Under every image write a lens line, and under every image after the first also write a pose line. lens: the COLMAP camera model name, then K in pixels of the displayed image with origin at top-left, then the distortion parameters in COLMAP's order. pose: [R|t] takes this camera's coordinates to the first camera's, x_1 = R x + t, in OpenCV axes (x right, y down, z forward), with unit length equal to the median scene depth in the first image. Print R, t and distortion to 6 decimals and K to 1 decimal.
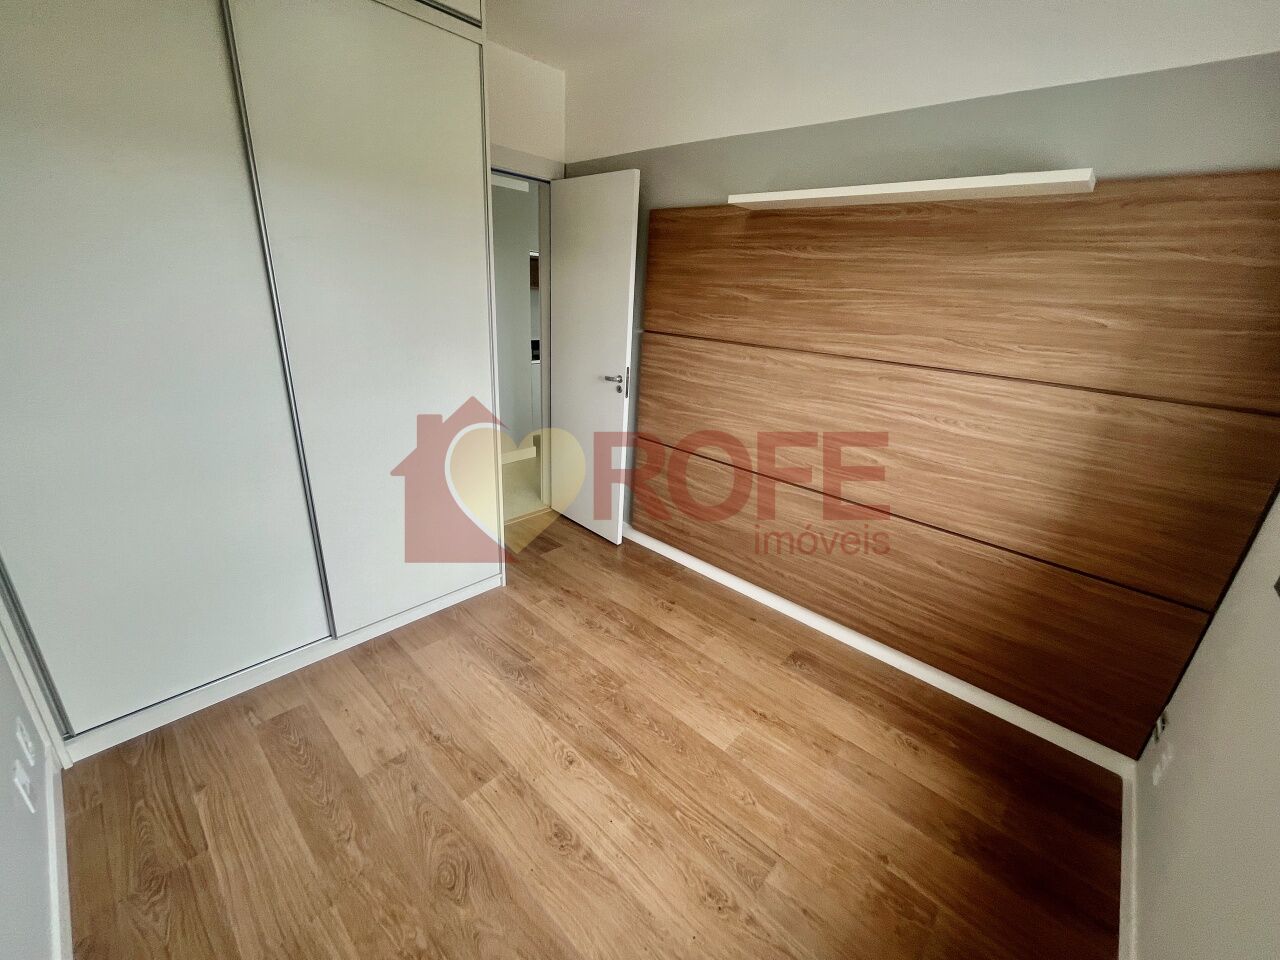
lens RADIAL K [[515.3, 0, 644.5], [0, 515.3, 476.1], [0, 0, 1]] dist [-0.002500, 0.000114]
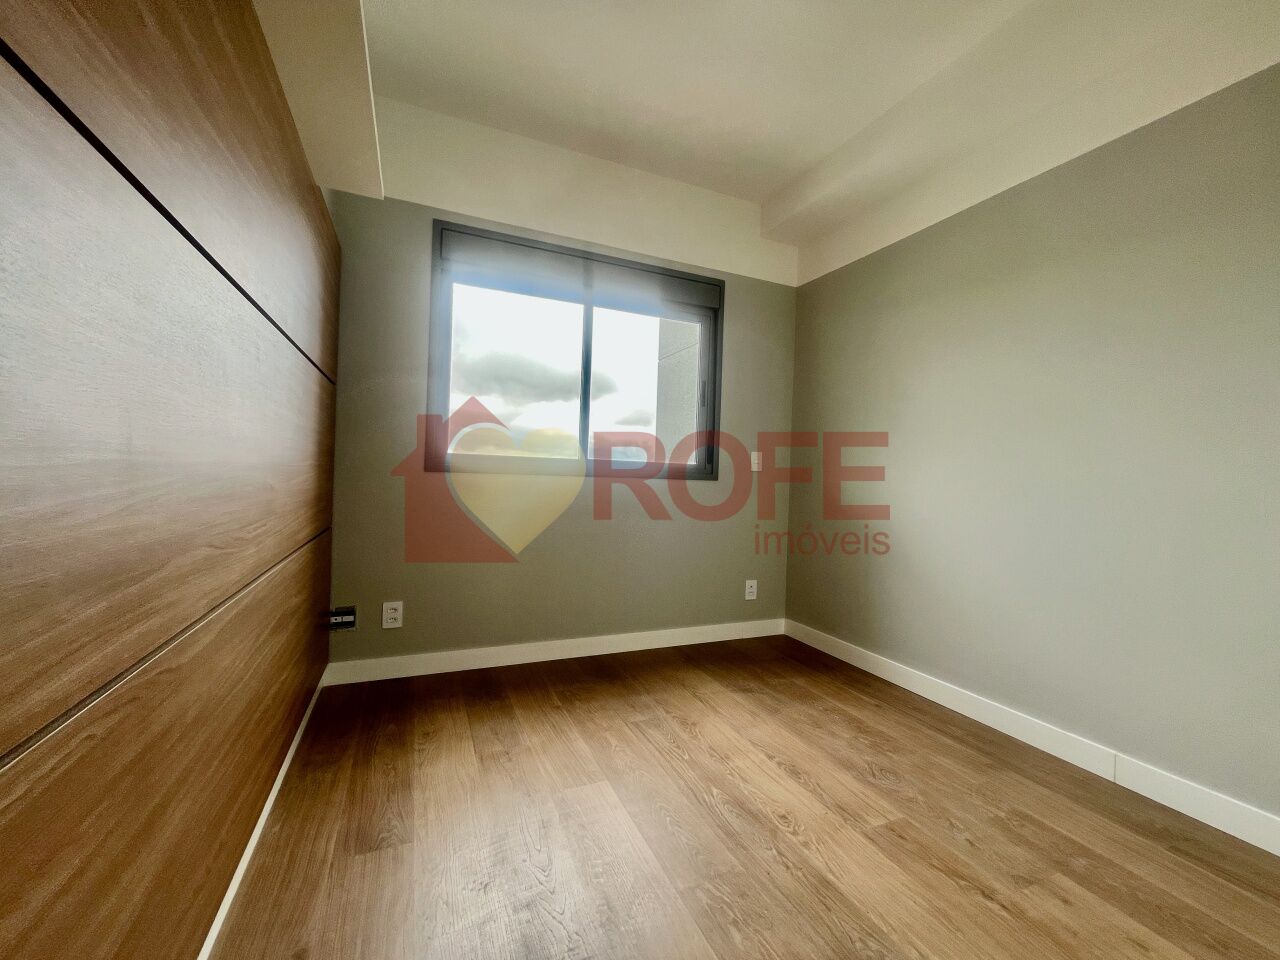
lens RADIAL K [[515.3, 0, 644.5], [0, 515.3, 476.1], [0, 0, 1]] dist [-0.002500, 0.000114]
pose [[-0.910627, -0.092156, 0.402823, -0.234646], [0.055066, 0.939059, 0.339316, -0.282123], [-0.409544, 0.331172, -0.850058, 1.711490]]
